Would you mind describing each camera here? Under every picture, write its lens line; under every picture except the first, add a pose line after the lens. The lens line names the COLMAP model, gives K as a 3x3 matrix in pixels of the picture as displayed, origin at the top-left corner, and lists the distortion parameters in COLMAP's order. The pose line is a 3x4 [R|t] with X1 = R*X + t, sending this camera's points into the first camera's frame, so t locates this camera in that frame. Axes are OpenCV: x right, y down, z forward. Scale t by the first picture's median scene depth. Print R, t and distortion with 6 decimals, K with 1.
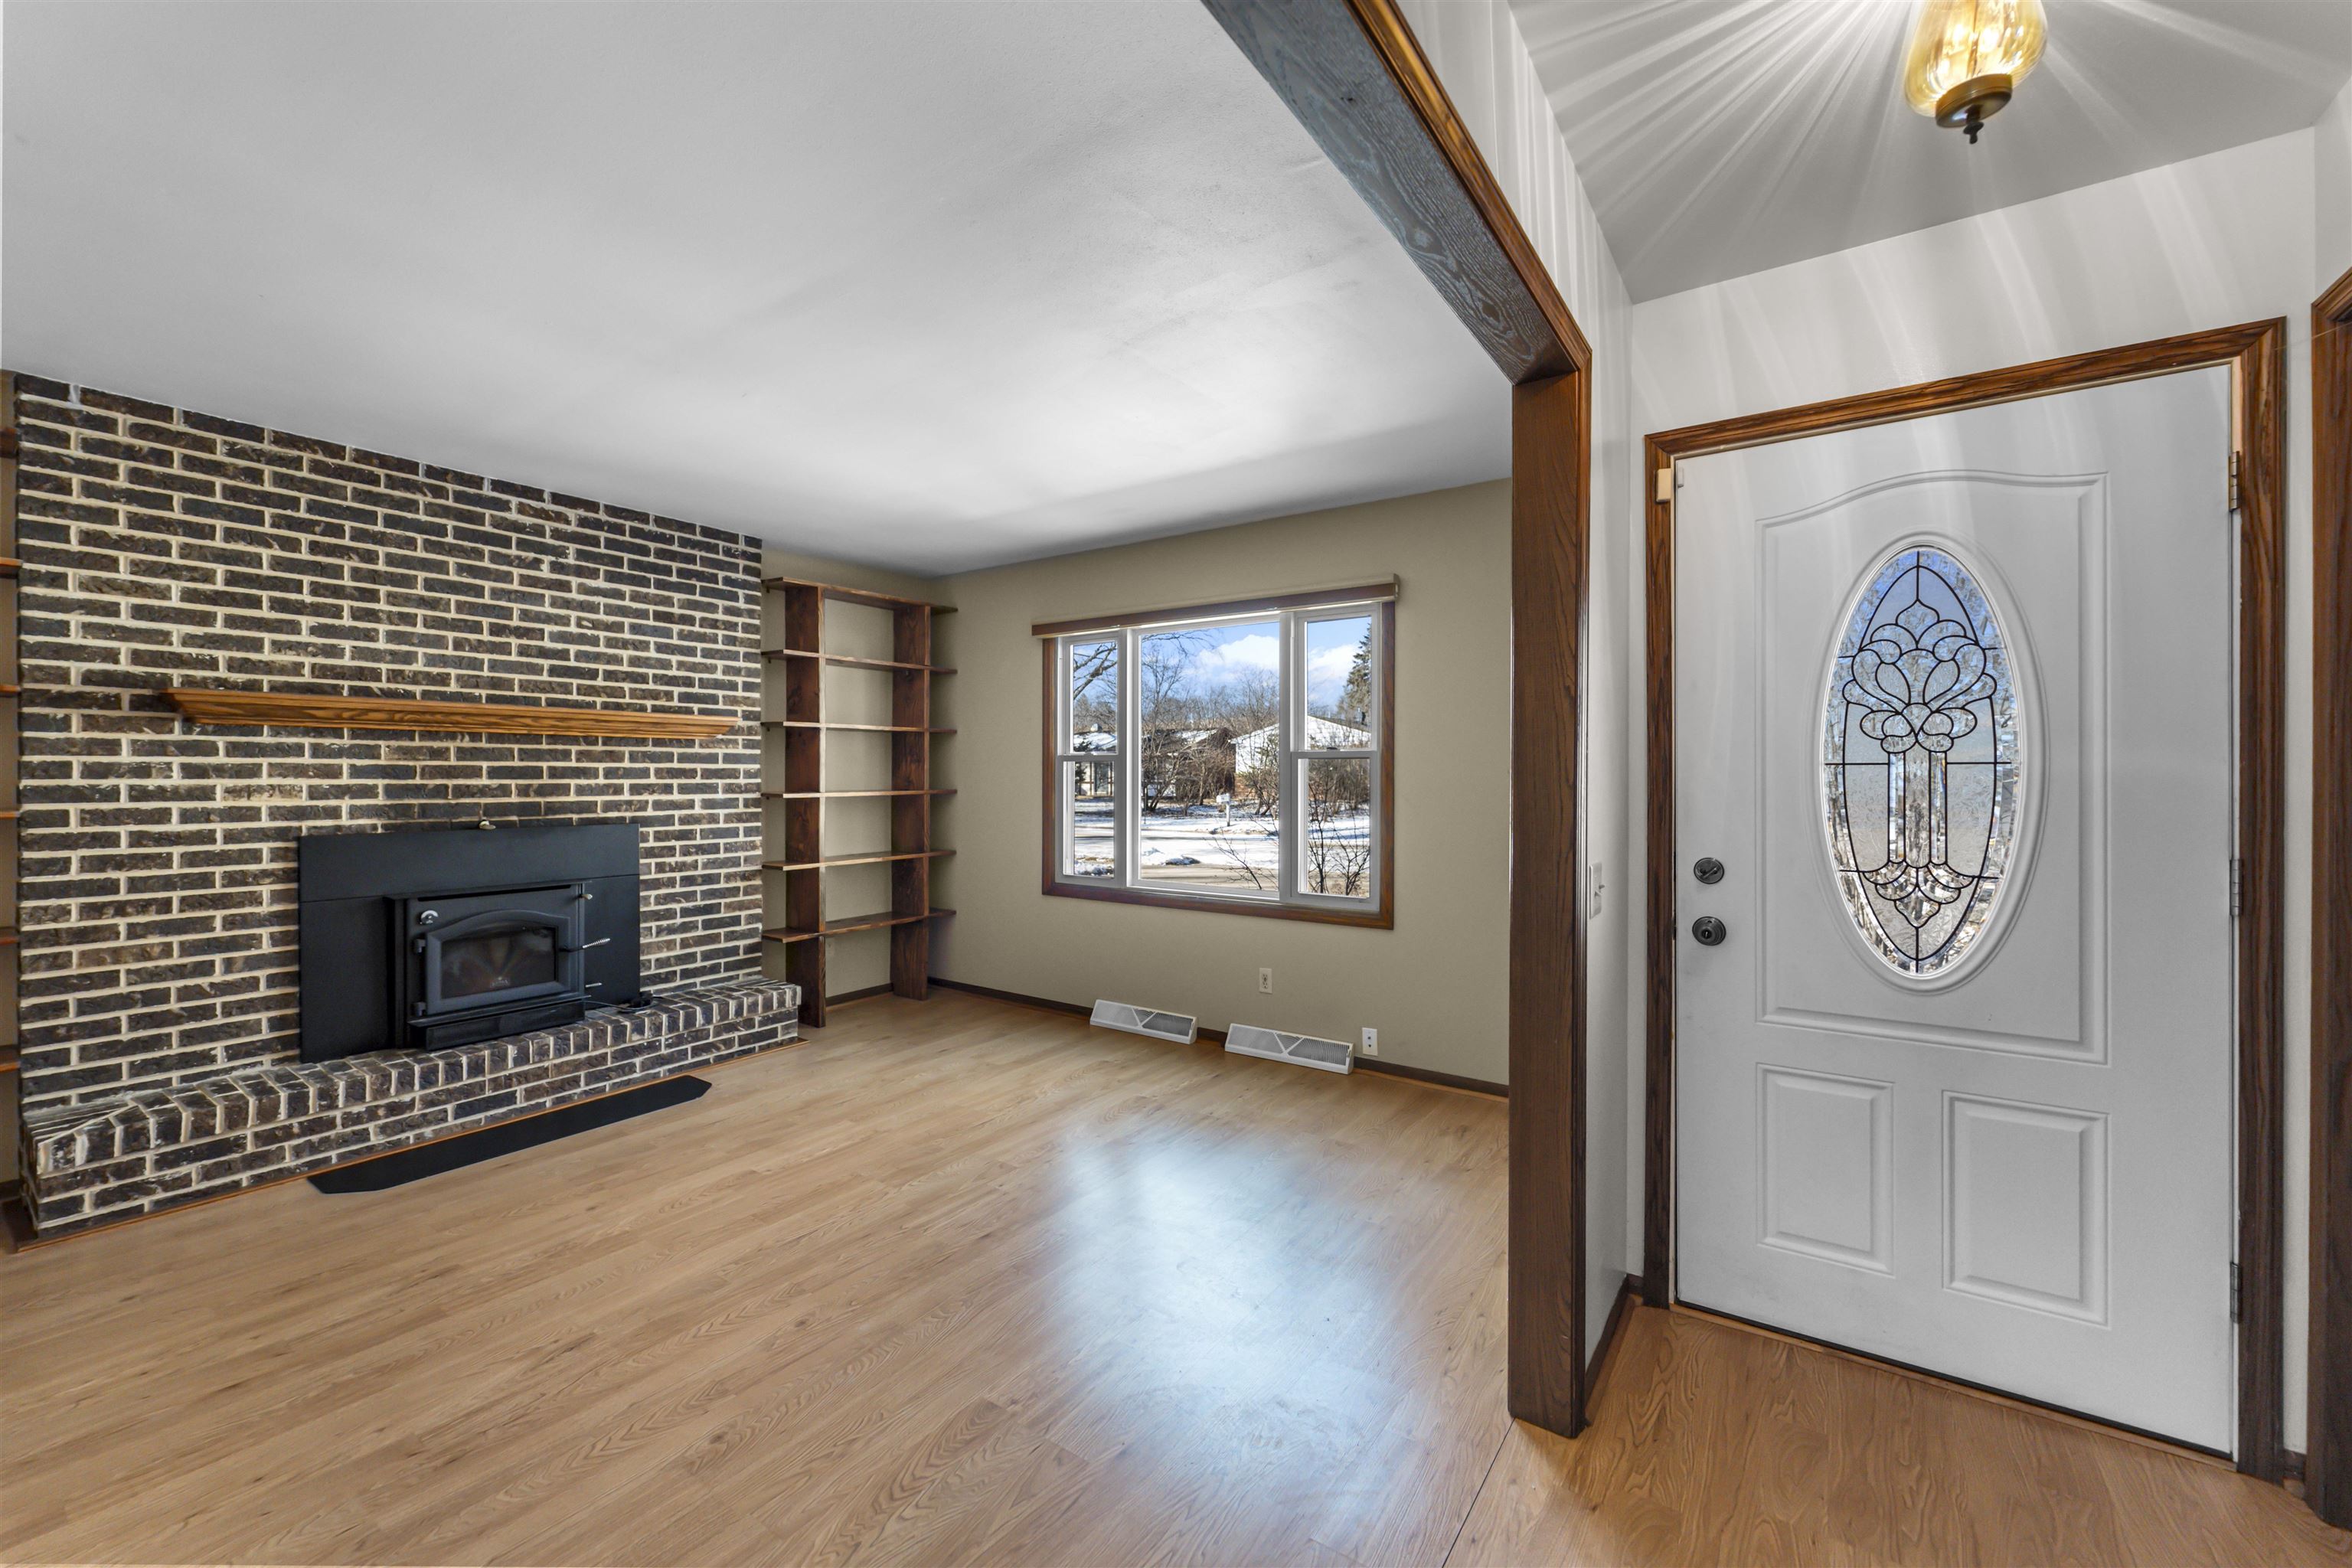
lens RADIAL K [[947.3, 0, 1180.9], [0, 947.3, 781.9], [0, 0, 1]] dist [0.000240, -0.000402]
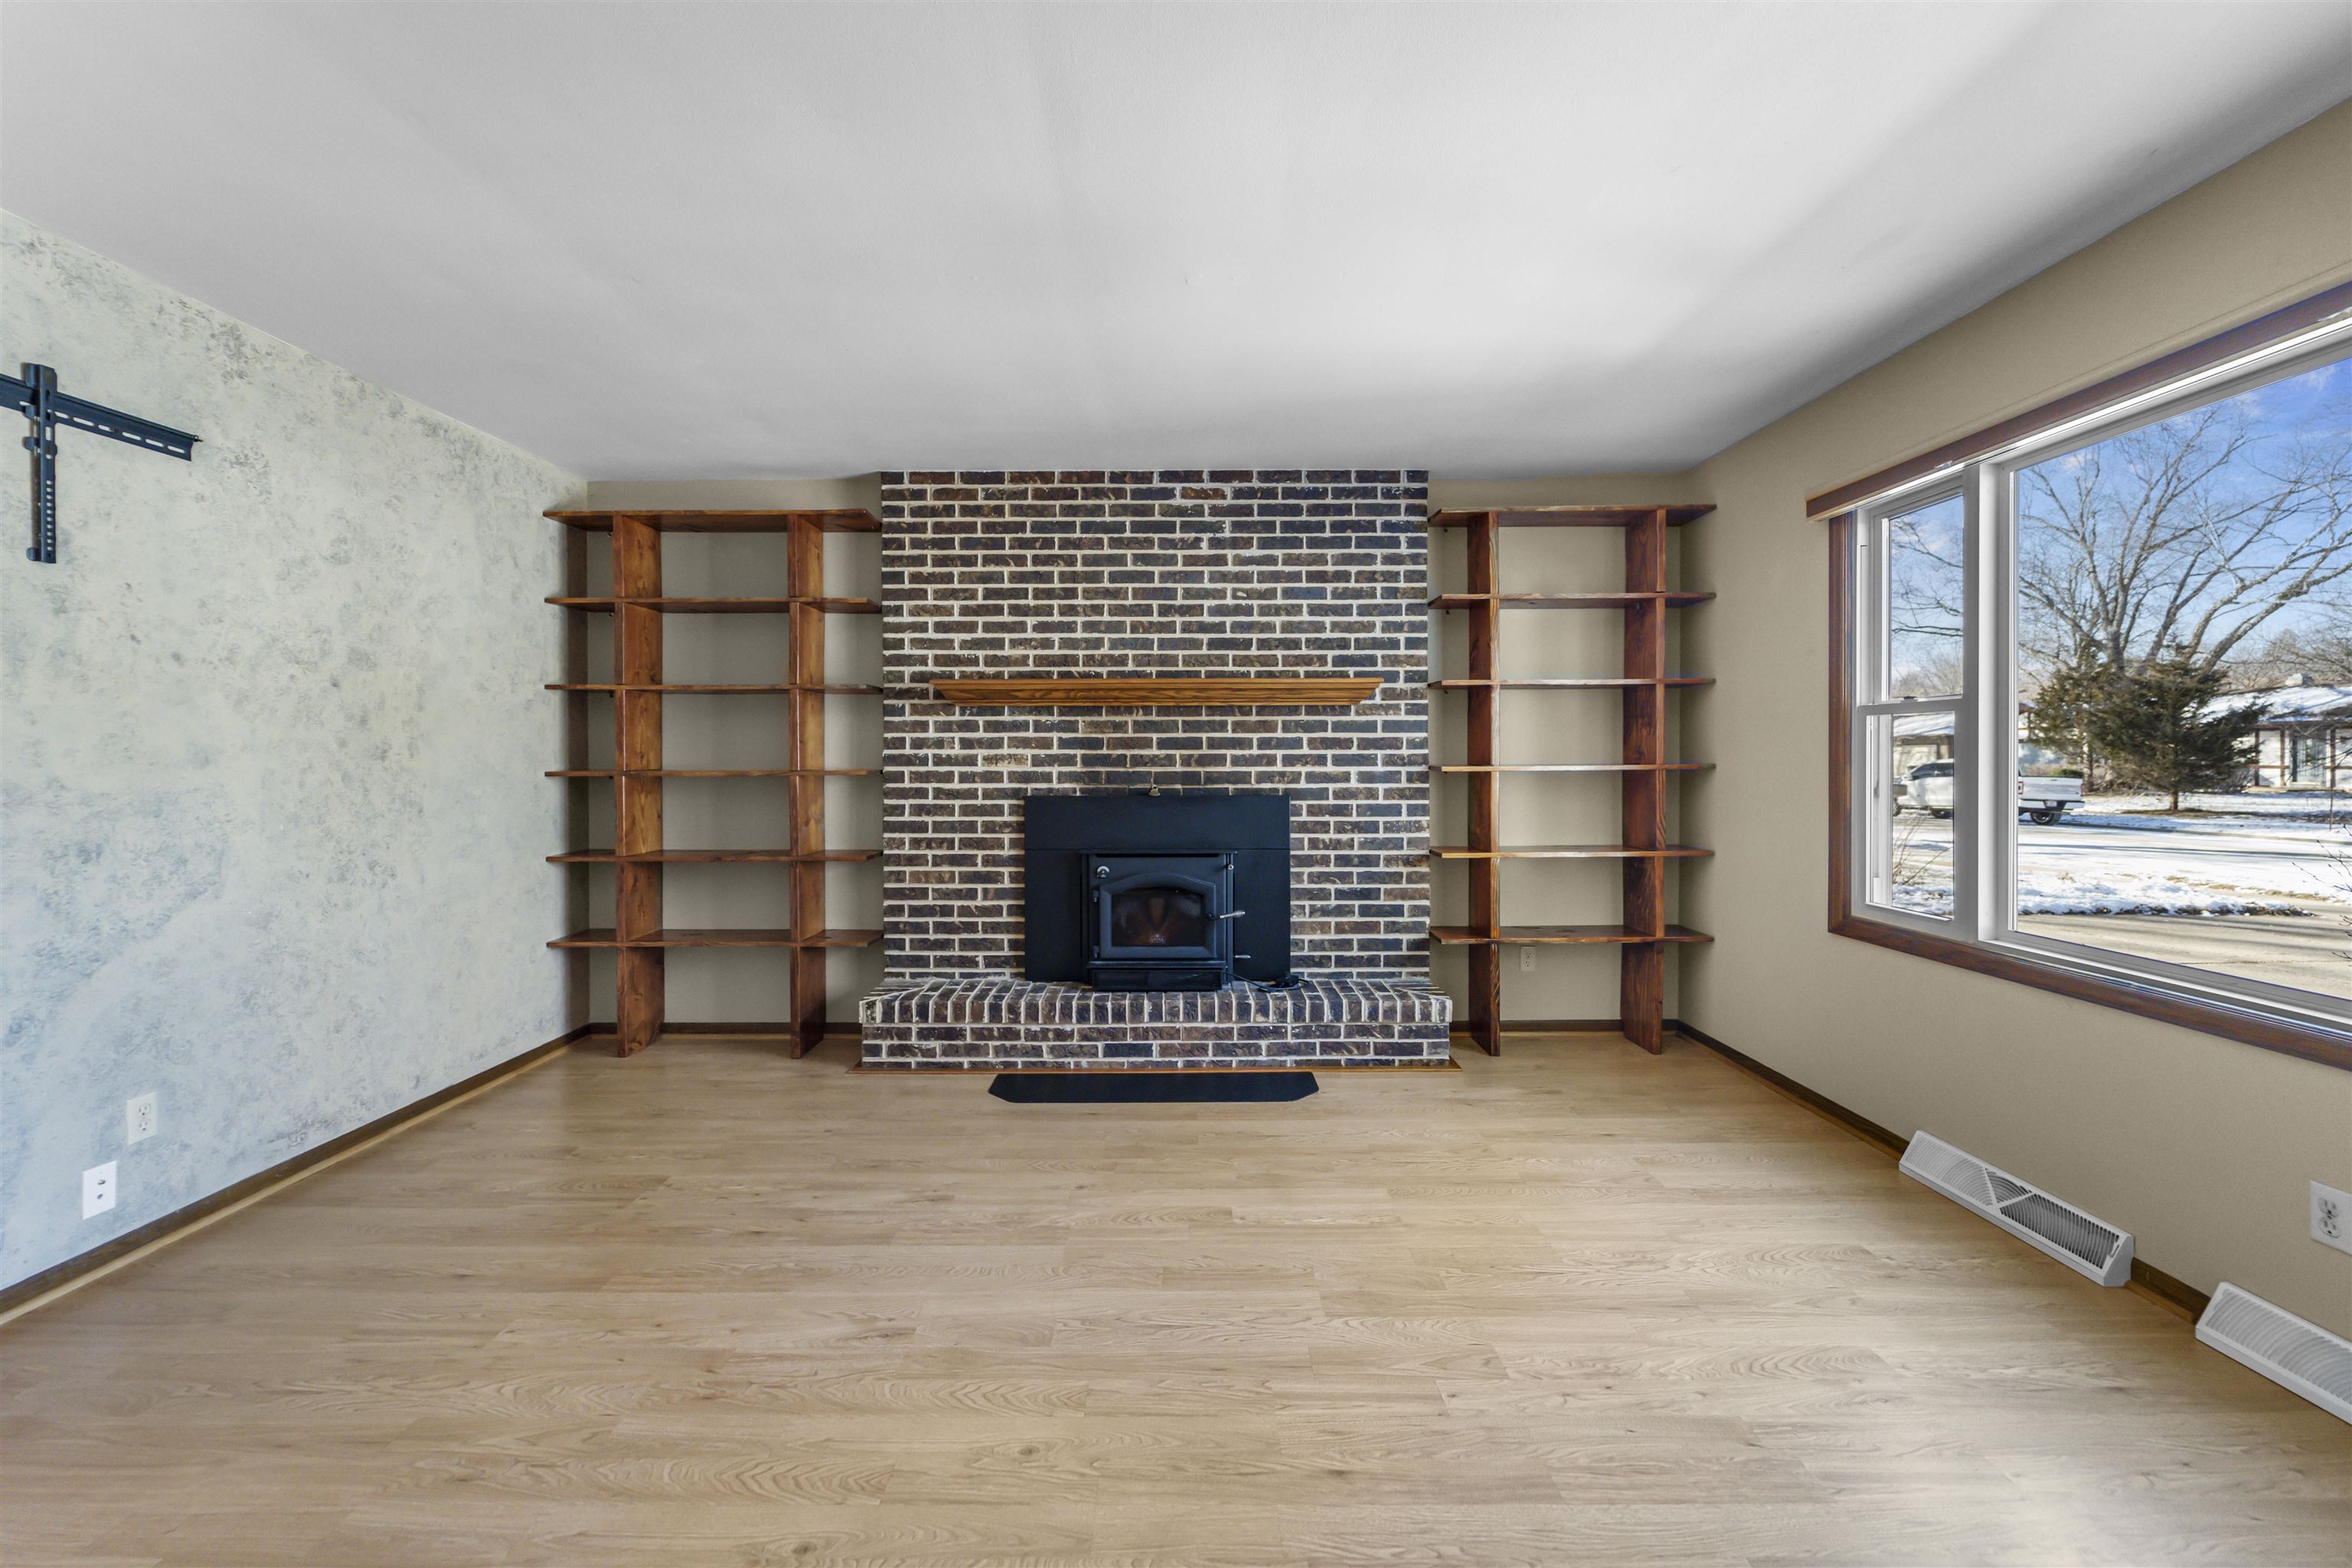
lens RADIAL K [[947.3, 0, 1176.4], [0, 947.3, 765.8], [0, 0, 1]] dist [0.000240, -0.000402]
pose [[0.559044, 0.001833, -0.829136, 0.172978], [-0.002333, 0.999997, 0.000637, 0.014460], [0.829134, 0.001578, 0.559047, 0.401847]]
